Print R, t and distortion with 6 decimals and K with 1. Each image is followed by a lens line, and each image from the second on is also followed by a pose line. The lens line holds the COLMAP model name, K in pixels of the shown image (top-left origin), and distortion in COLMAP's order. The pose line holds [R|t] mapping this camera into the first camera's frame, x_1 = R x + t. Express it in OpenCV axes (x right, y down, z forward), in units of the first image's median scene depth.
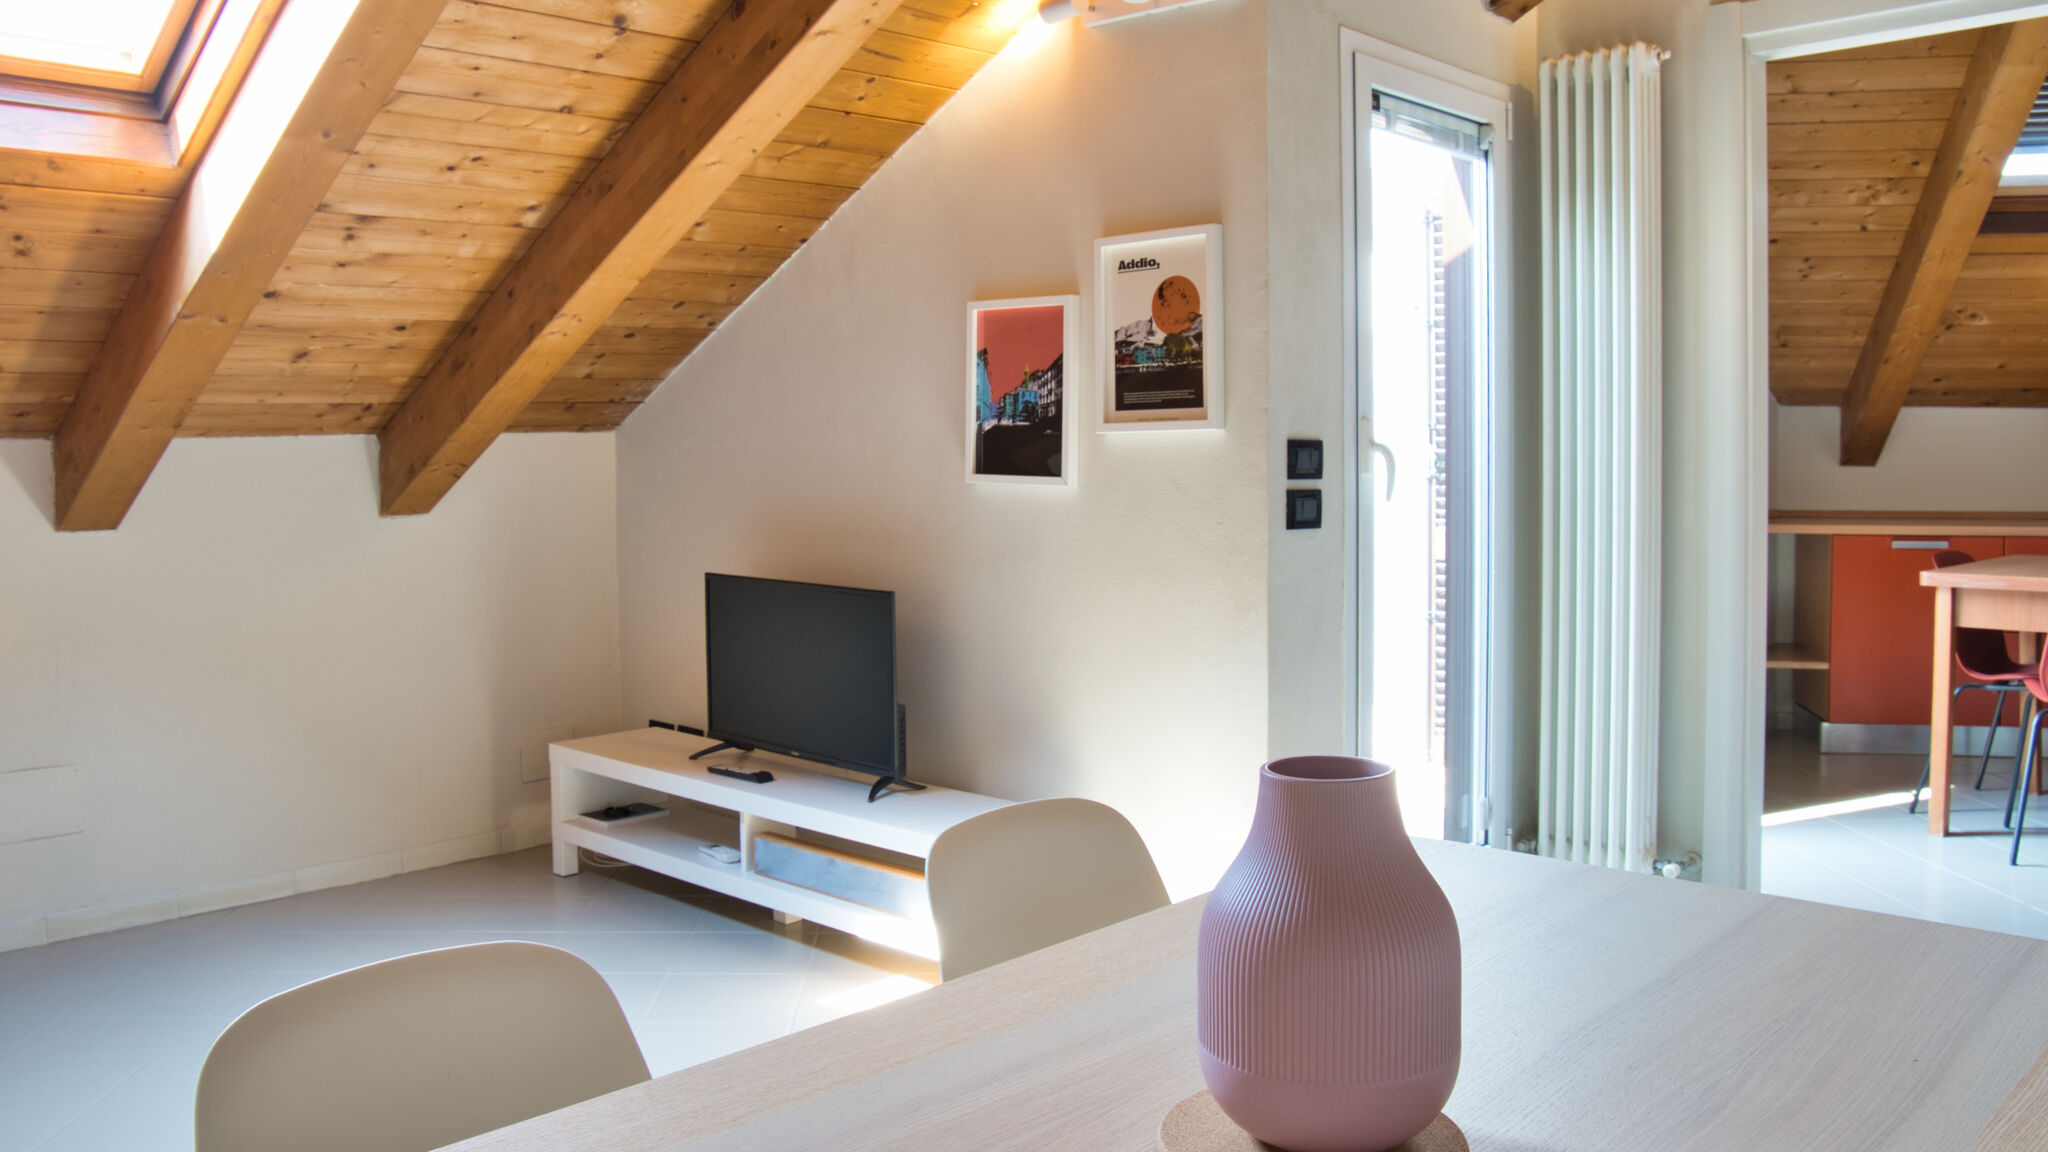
lens RADIAL K [[1612.7, 0, 1021.0], [0, 1612.7, 497.5], [0, 0, 1]] dist [-0.142614, 0.119390]
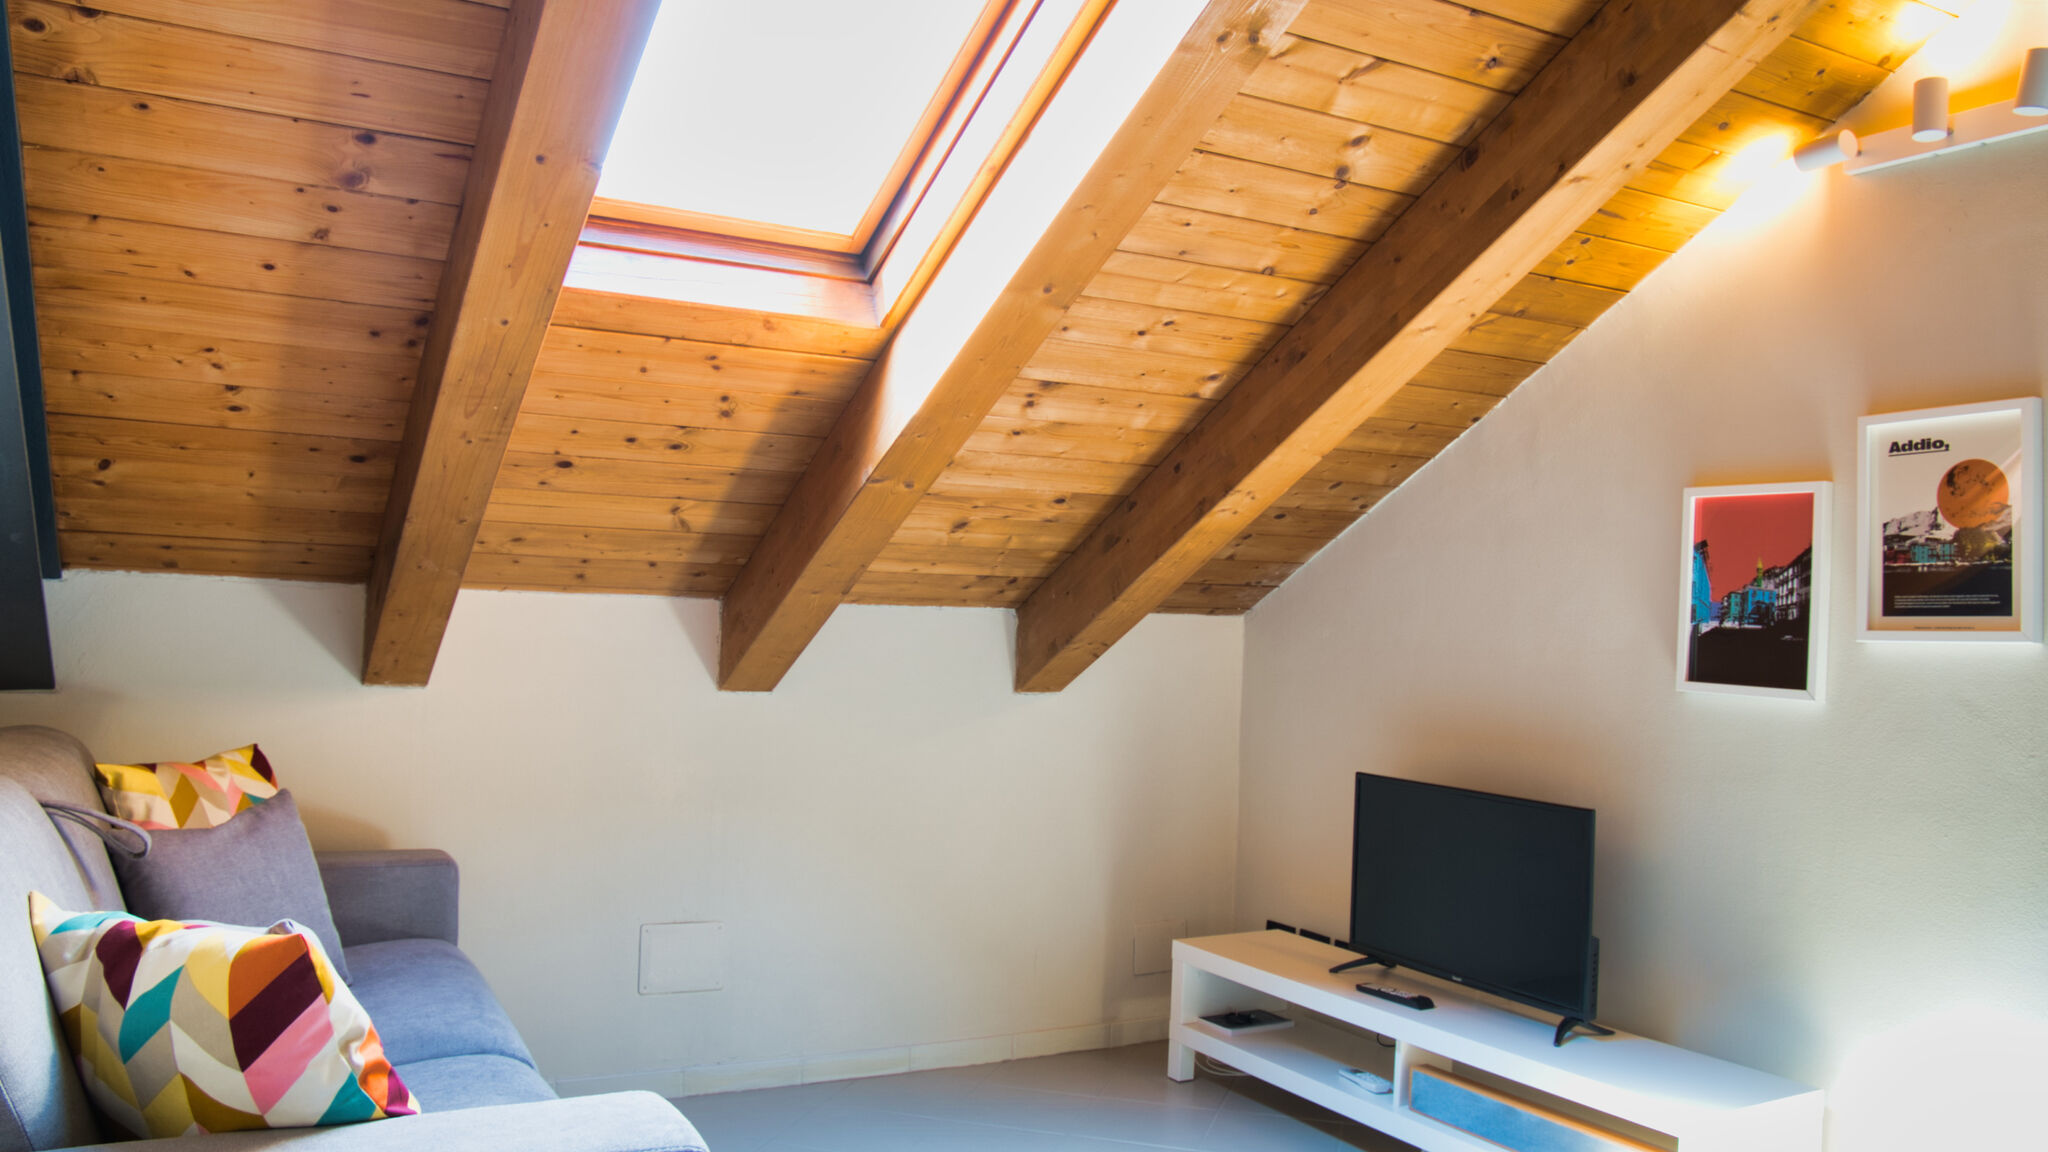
lens RADIAL K [[1545.4, 0, 1039.2], [0, 1545.4, 573.4], [0, 0, 1]] dist [-0.109382, 0.098684]
pose [[0.953925, 0.031808, -0.298355, -0.123541], [-0.052785, 0.996647, -0.062517, -0.002609], [0.295366, 0.075385, 0.952405, 0.096876]]
